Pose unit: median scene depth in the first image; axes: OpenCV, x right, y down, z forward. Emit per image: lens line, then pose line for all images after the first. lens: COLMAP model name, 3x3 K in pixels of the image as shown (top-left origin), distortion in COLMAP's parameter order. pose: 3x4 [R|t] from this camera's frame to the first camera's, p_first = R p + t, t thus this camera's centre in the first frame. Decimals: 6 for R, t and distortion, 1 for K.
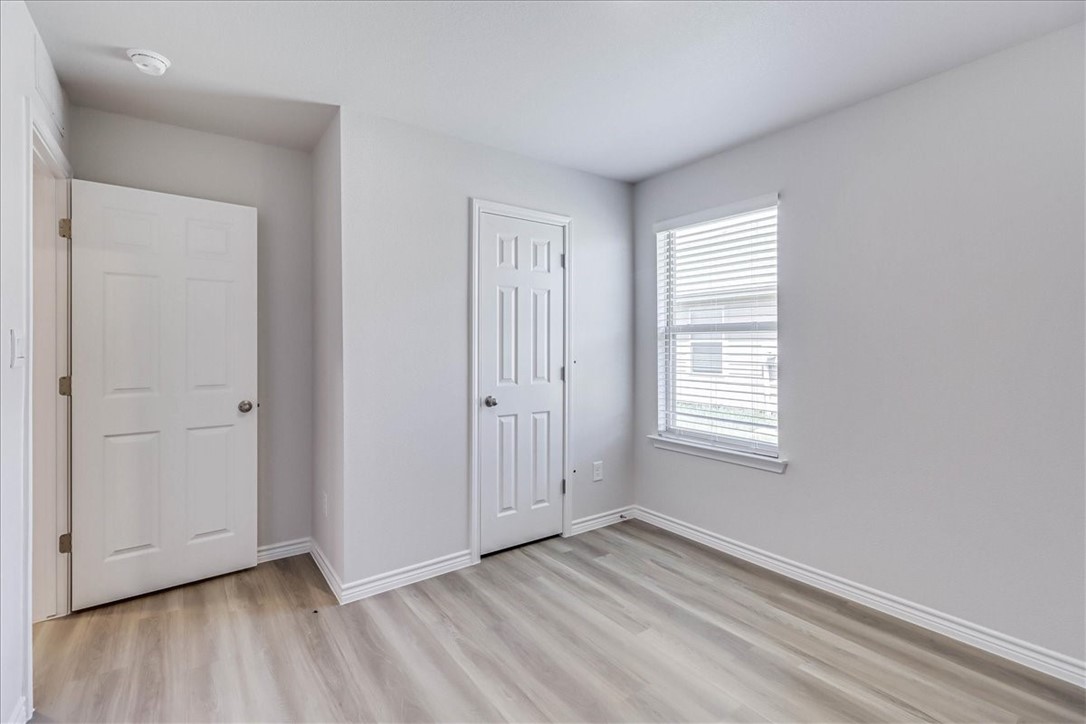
lens RADIAL K [[490.1, 0, 543.5], [0, 490.1, 349.1], [0, 0, 1]] dist [-0.000597, -0.000073]
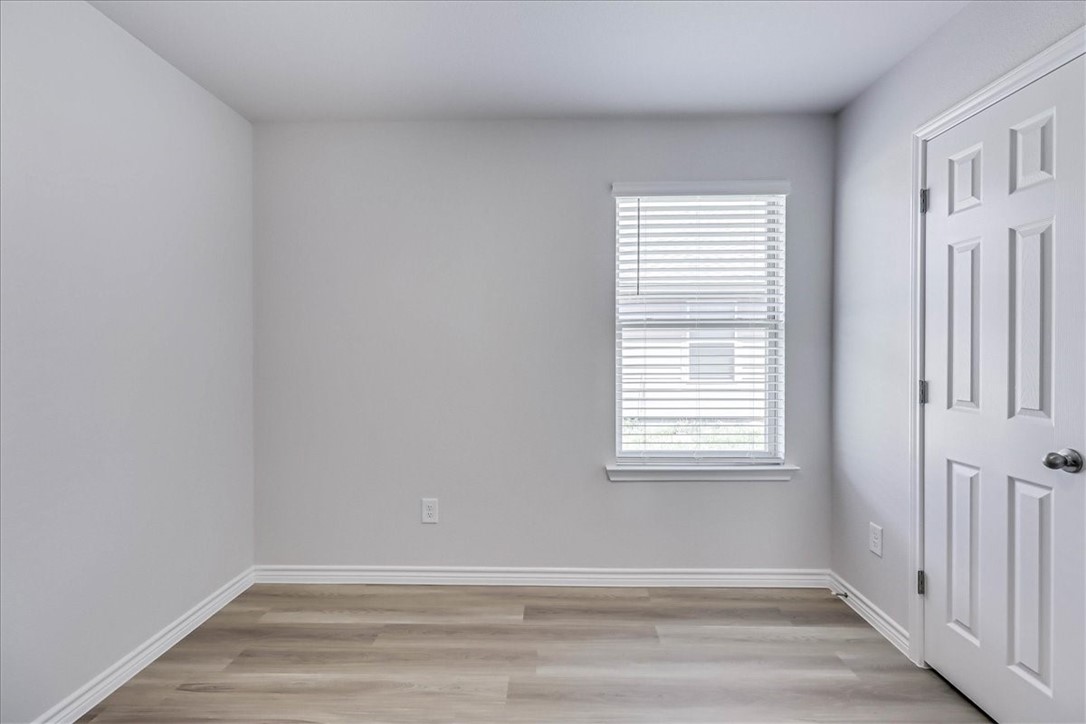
lens RADIAL K [[415.4, 0, 540.3], [0, 415.4, 356.4], [0, 0, 1]] dist [0.000671, 0.000028]
pose [[0.634082, -0.021447, 0.772968, -0.393209], [0.013556, 0.999770, 0.016619, -0.006099], [-0.773147, -0.000060, 0.634227, 0.804659]]
